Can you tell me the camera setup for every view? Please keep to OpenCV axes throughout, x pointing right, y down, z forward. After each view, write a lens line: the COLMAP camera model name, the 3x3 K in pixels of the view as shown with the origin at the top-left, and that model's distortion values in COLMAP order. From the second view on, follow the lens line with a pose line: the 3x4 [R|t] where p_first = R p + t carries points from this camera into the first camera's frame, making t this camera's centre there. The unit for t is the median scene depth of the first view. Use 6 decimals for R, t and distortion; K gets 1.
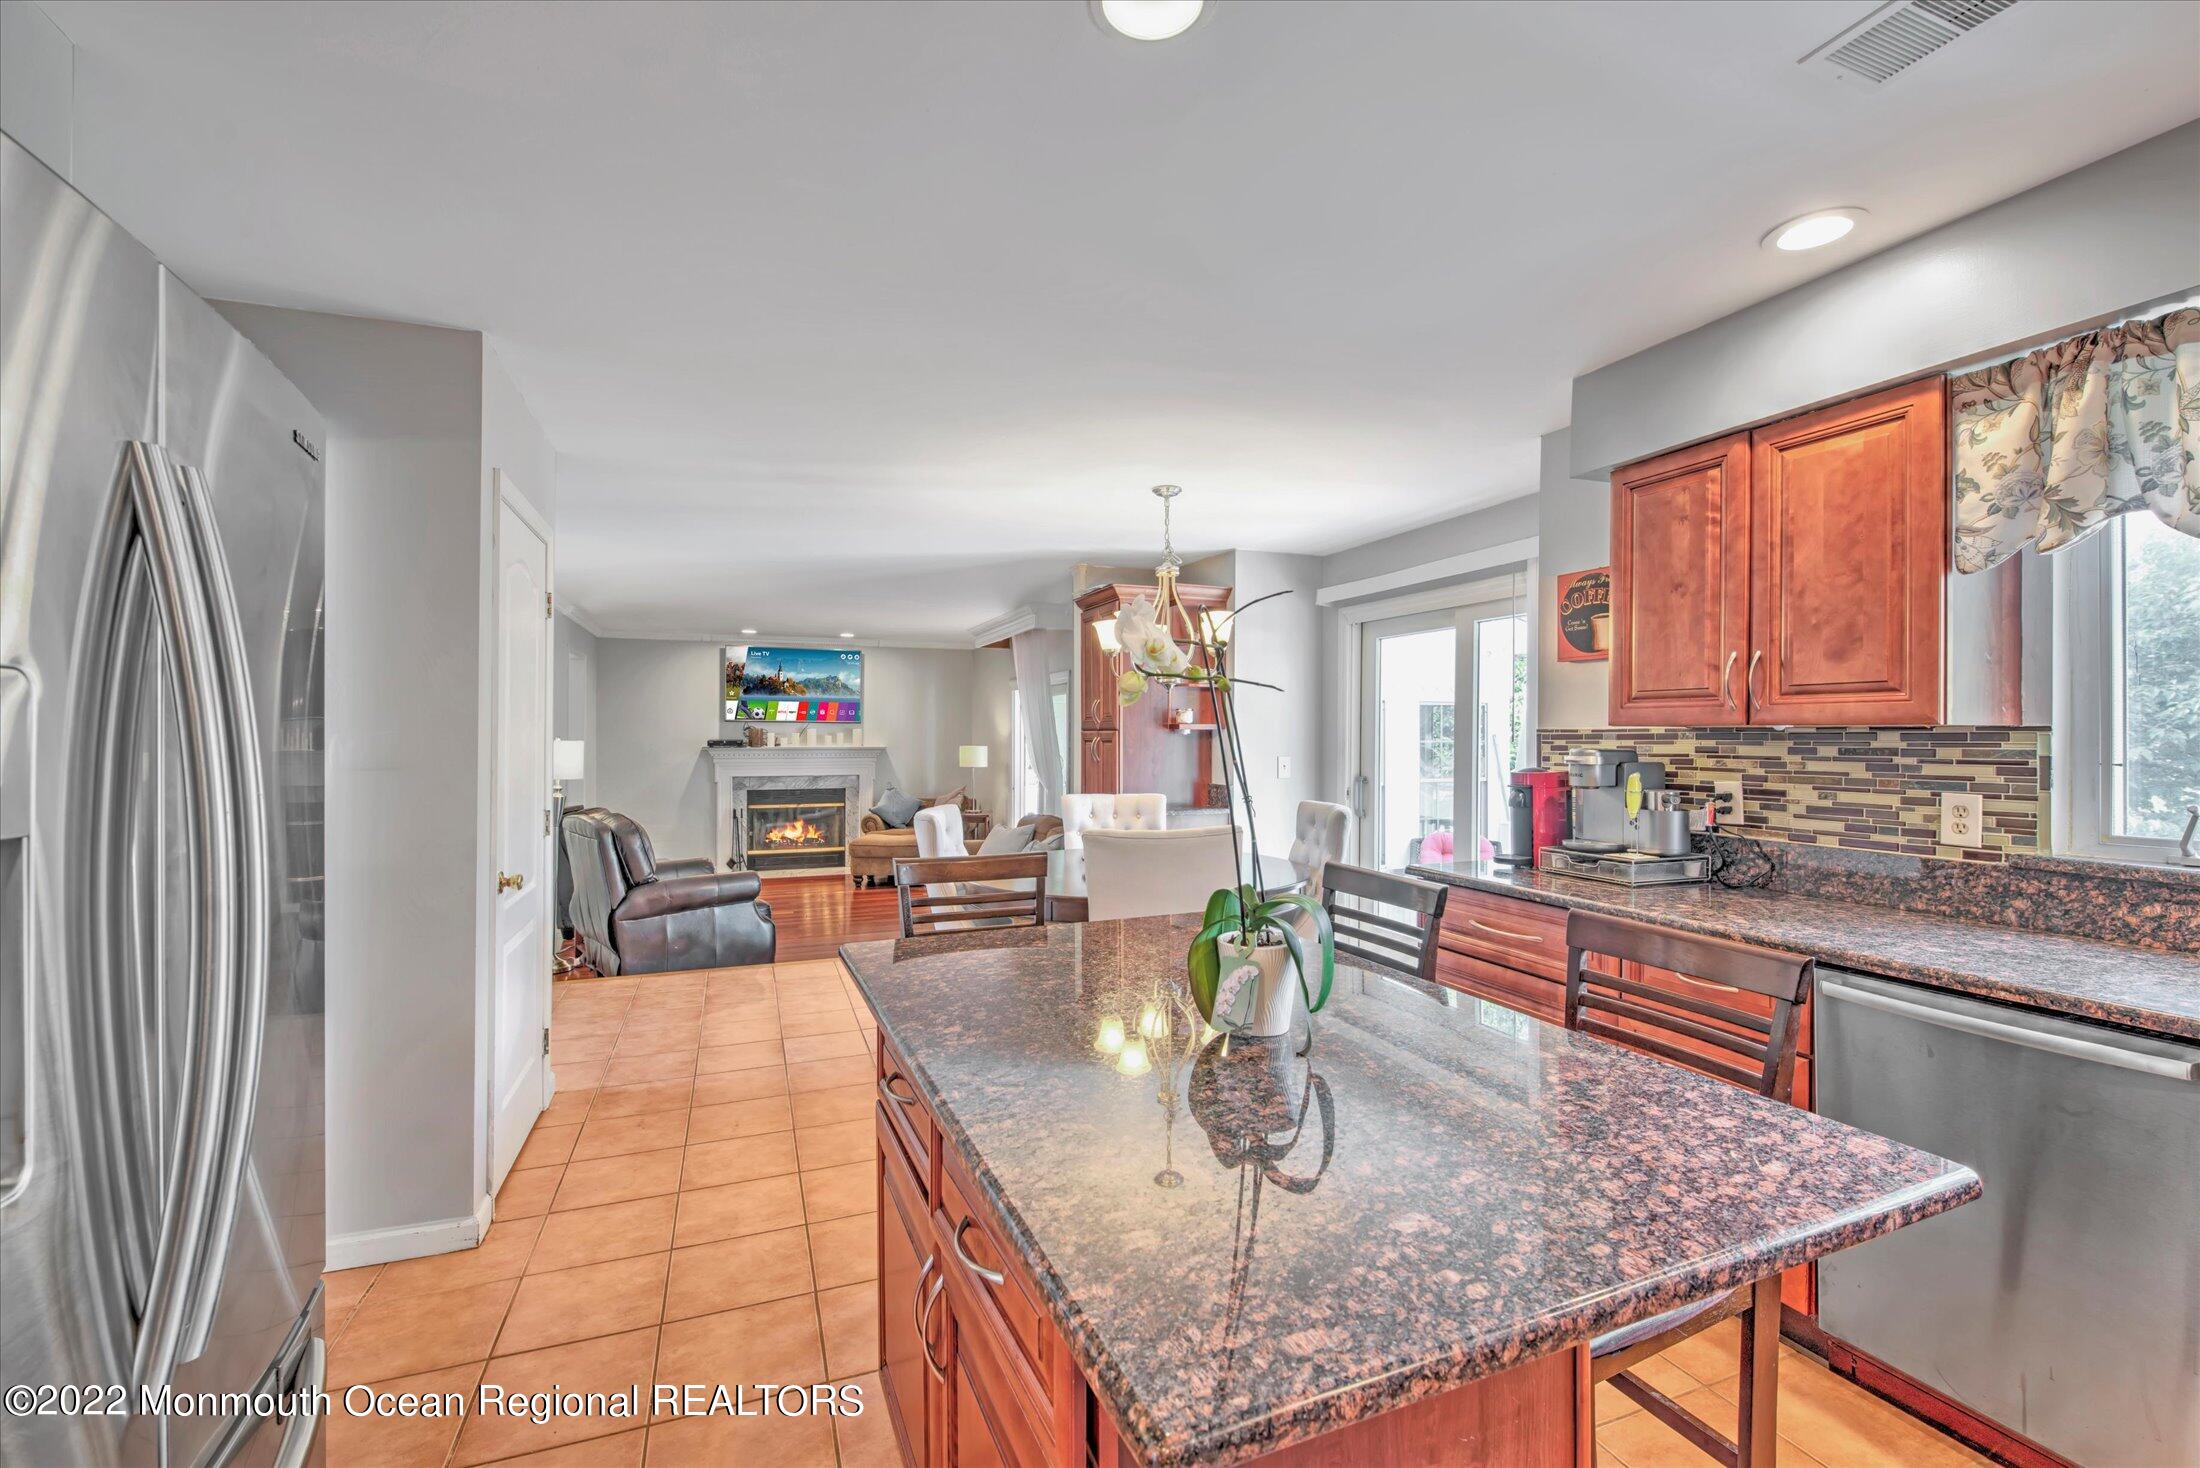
lens RADIAL K [[943.3, 0, 1100.0], [0, 943.3, 734.0], [0, 0, 1]] dist [0.011179, -0.009541]
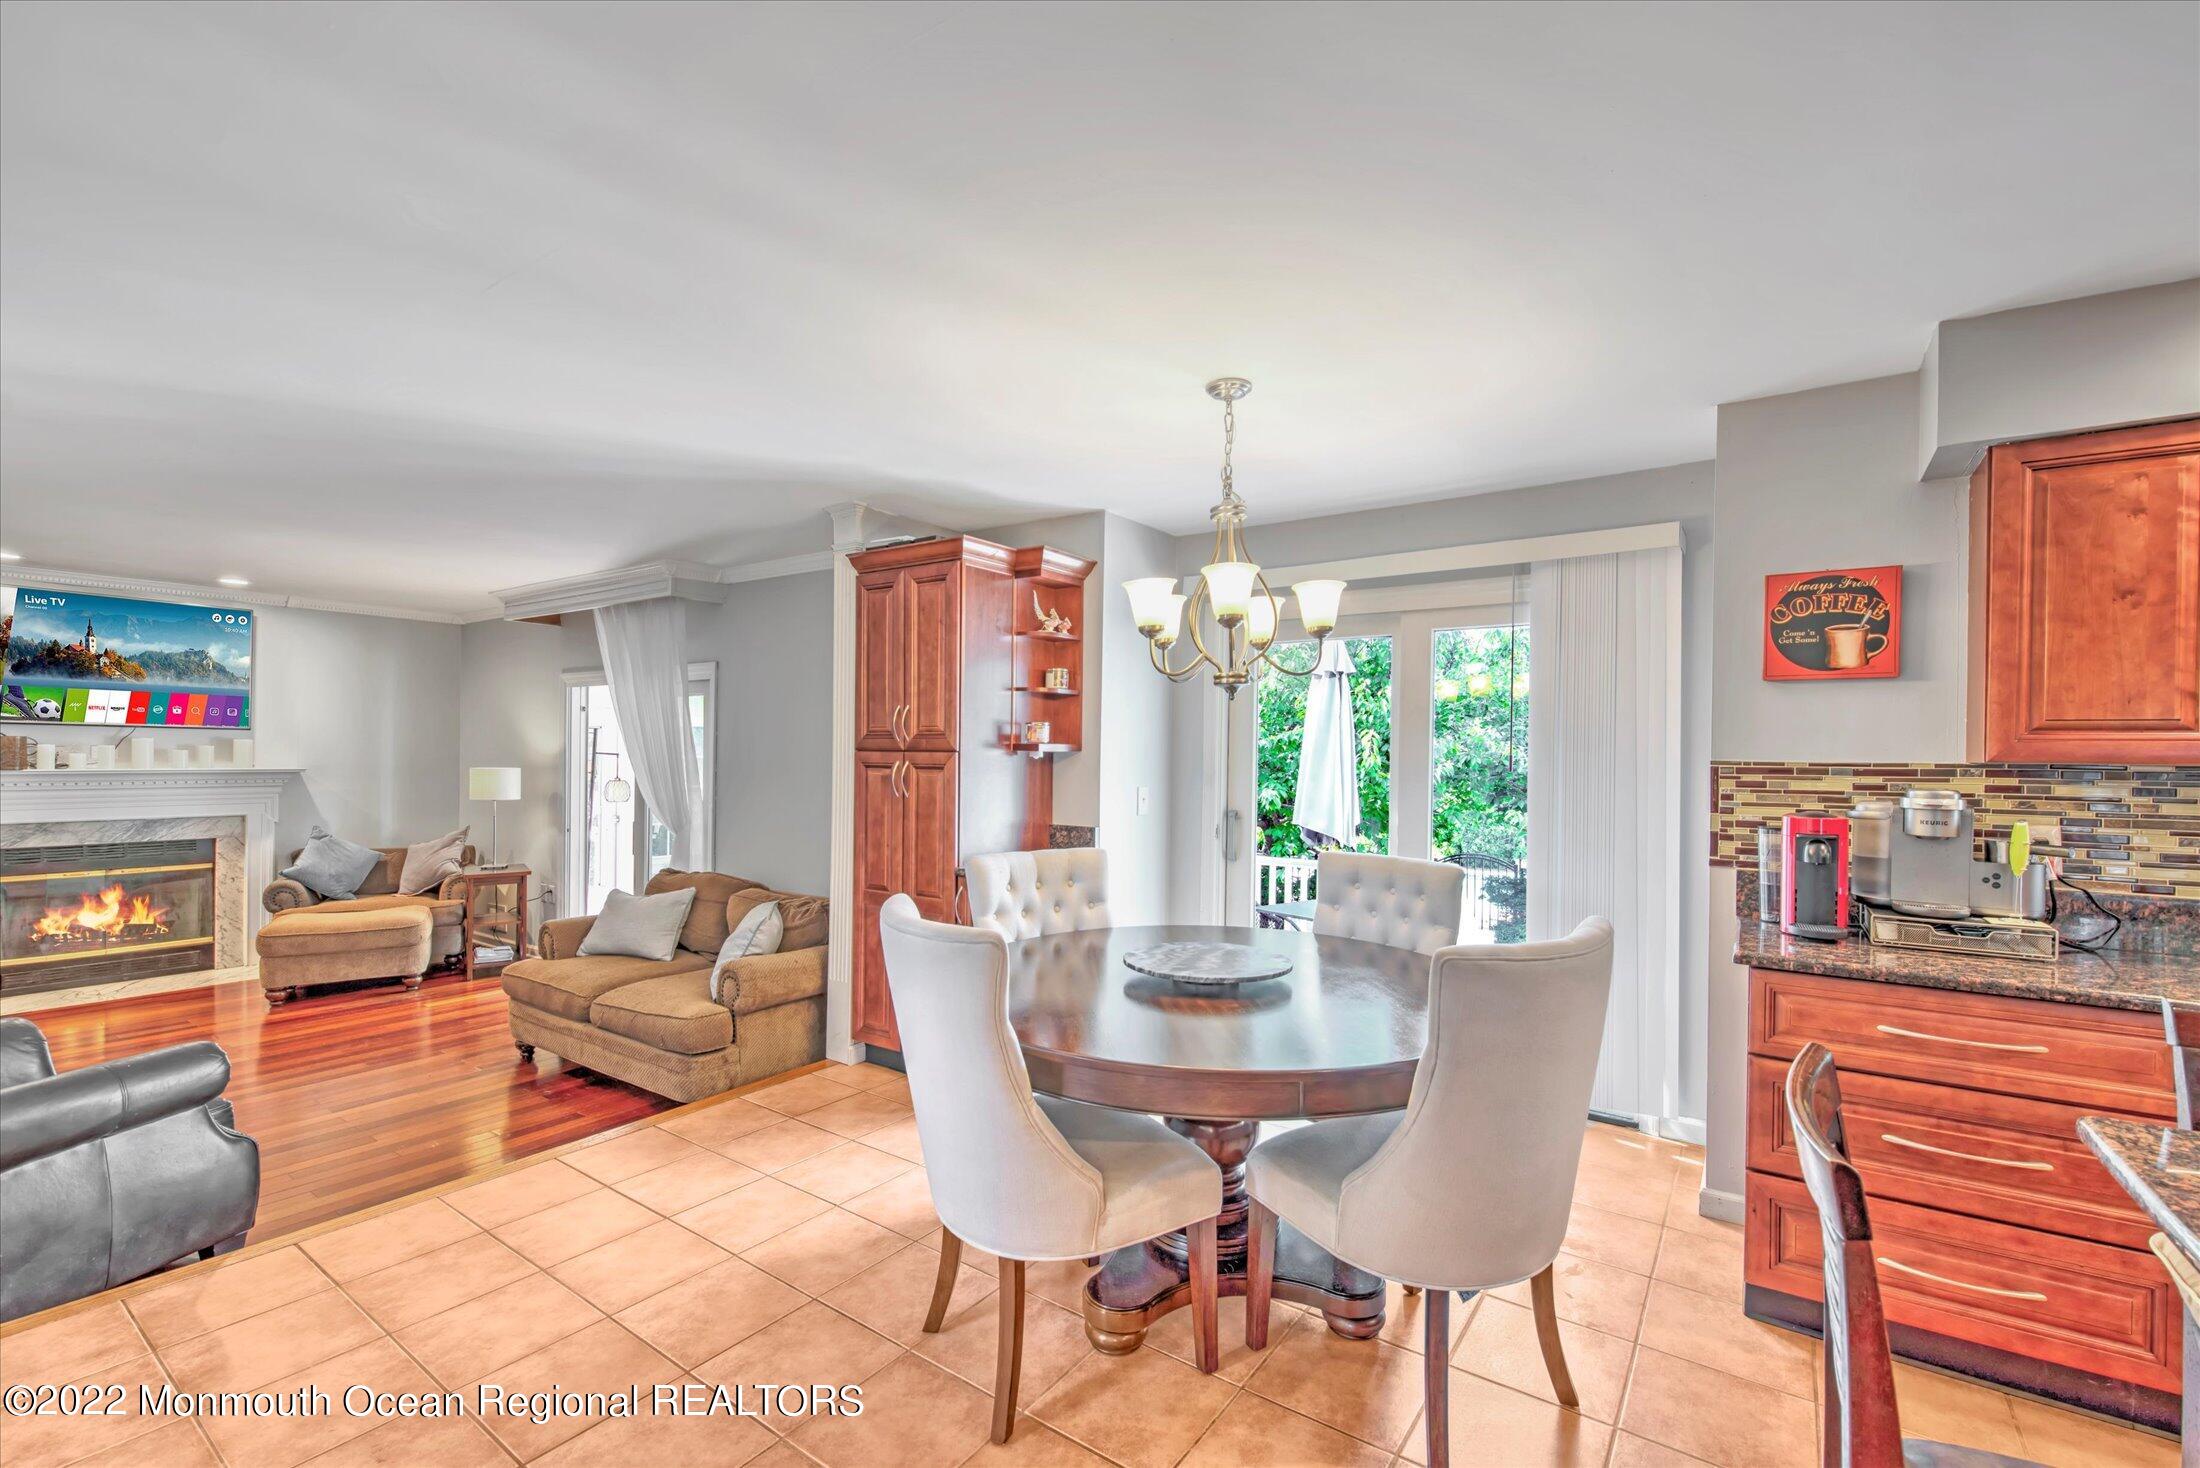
lens RADIAL K [[936.9, 0, 1105.7], [0, 936.9, 757.7], [0, 0, 1]] dist [0.012345, -0.009613]
pose [[0.830418, 0.002347, 0.557135, -0.576689], [-0.008228, 0.999934, 0.008051, -0.013679], [-0.557079, -0.011269, 0.830383, 0.820766]]
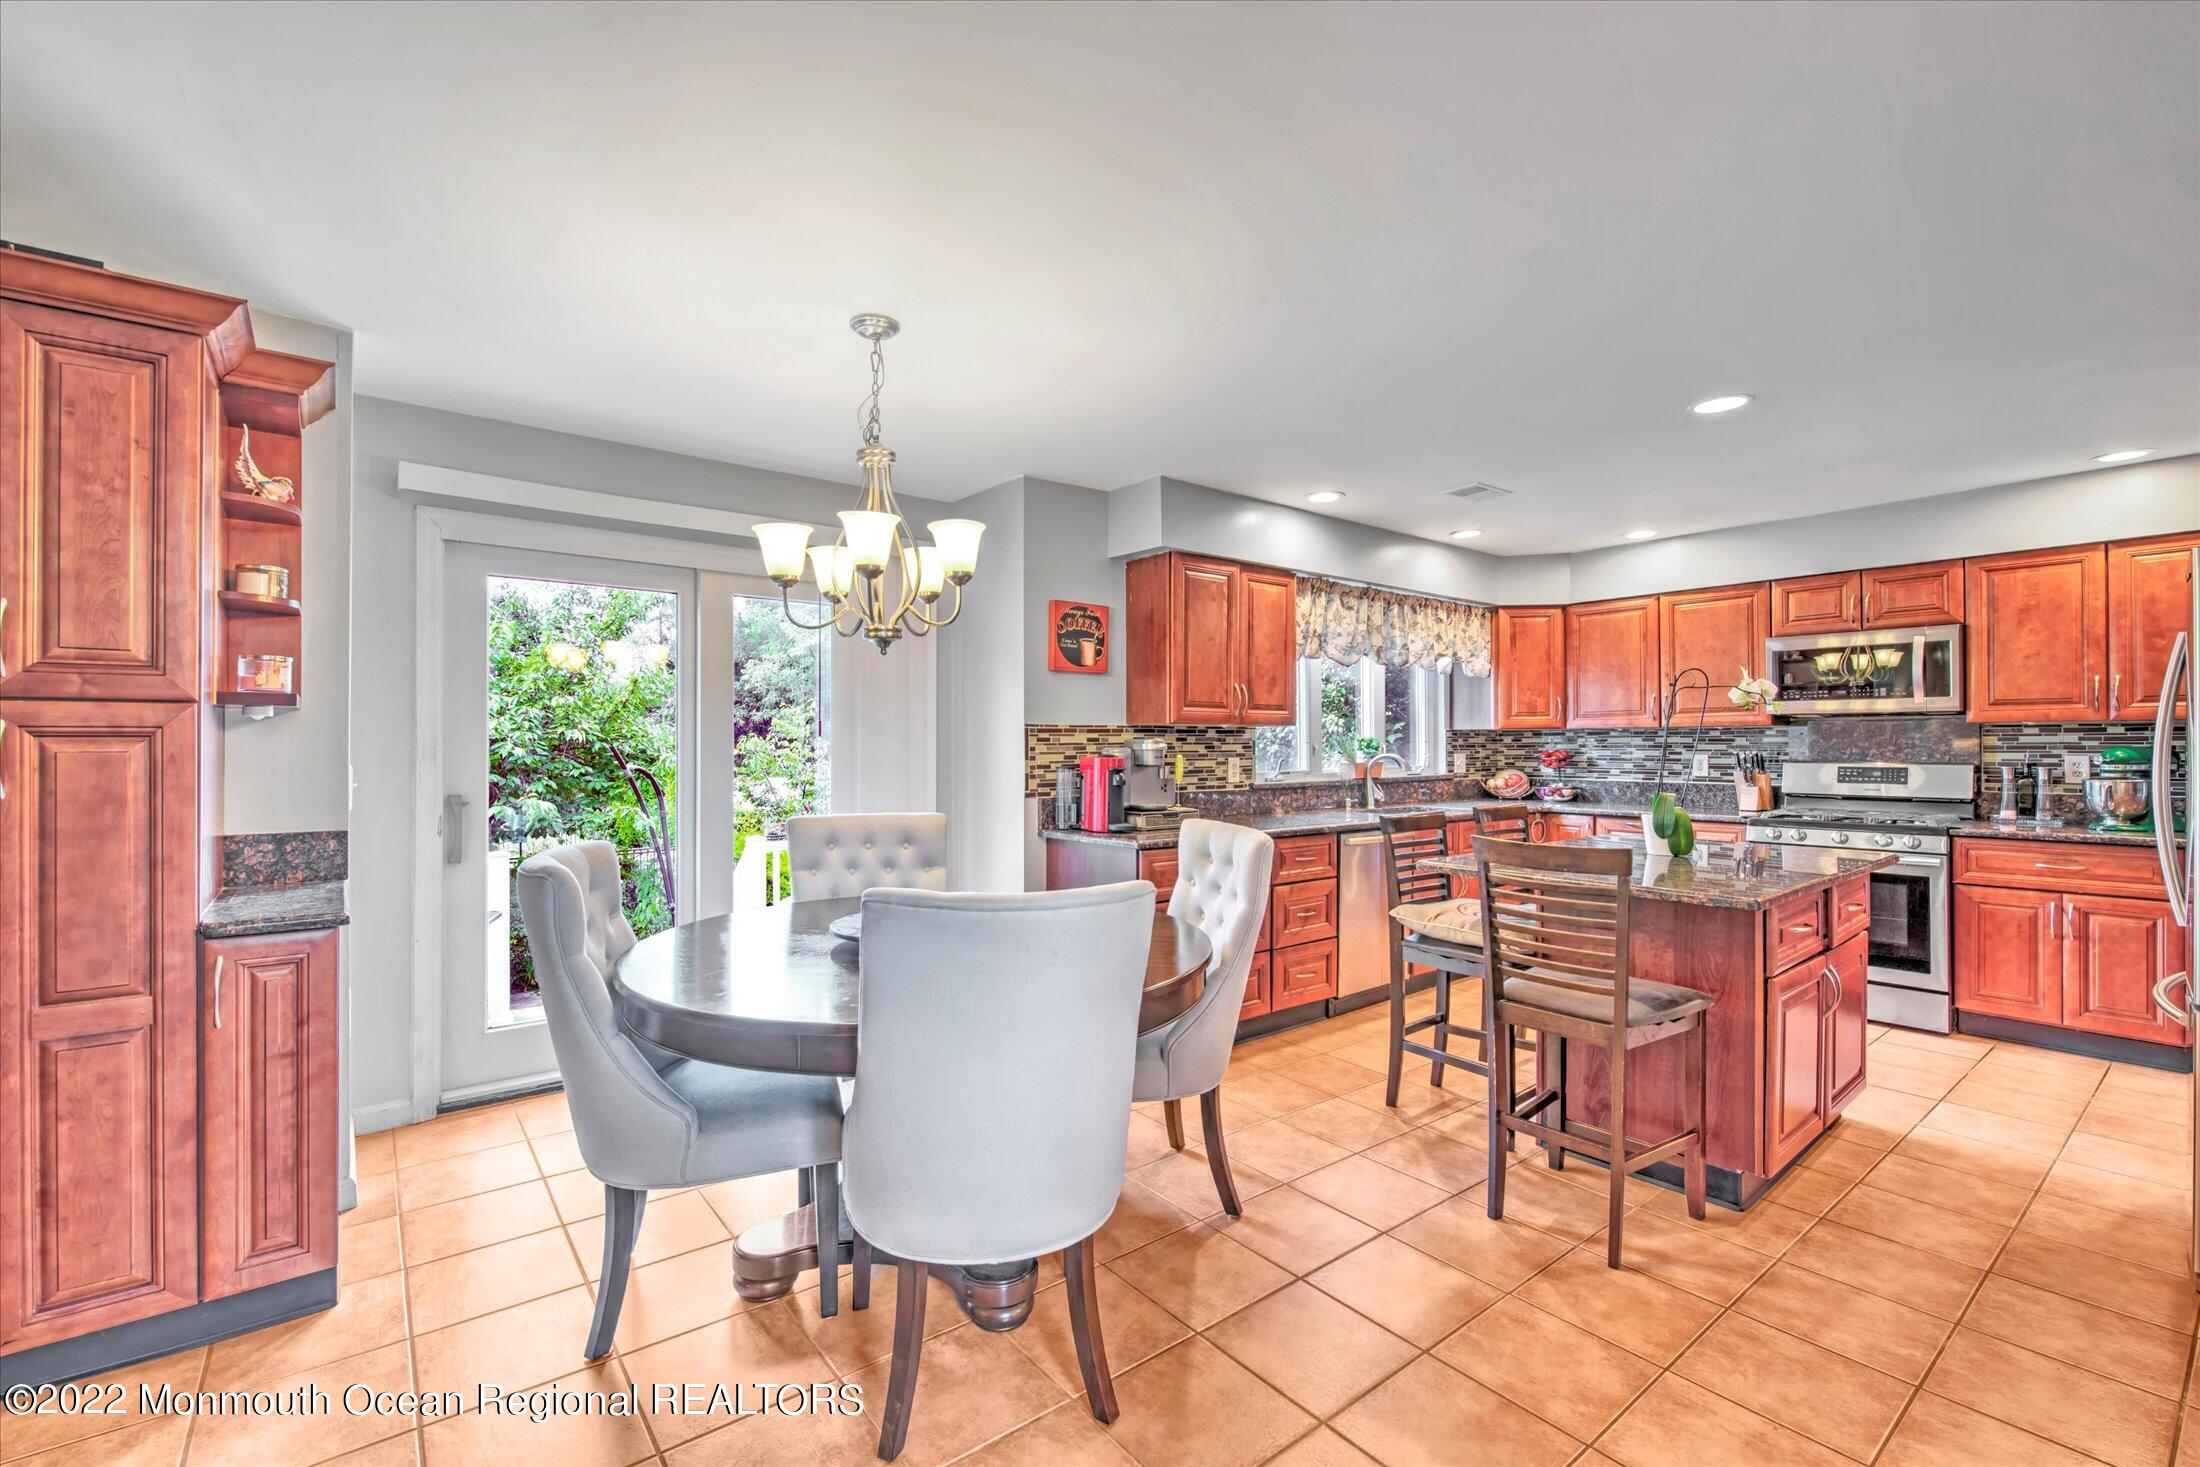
lens RADIAL K [[942.8, 0, 1111.6], [0, 942.8, 738.6], [0, 0, 1]] dist [0.009582, -0.010654]
pose [[-0.305563, 0.001925, 0.952170, -0.908485], [-0.001103, 0.999997, -0.002376, 0.020958], [-0.952171, -0.001777, -0.305559, 1.675660]]
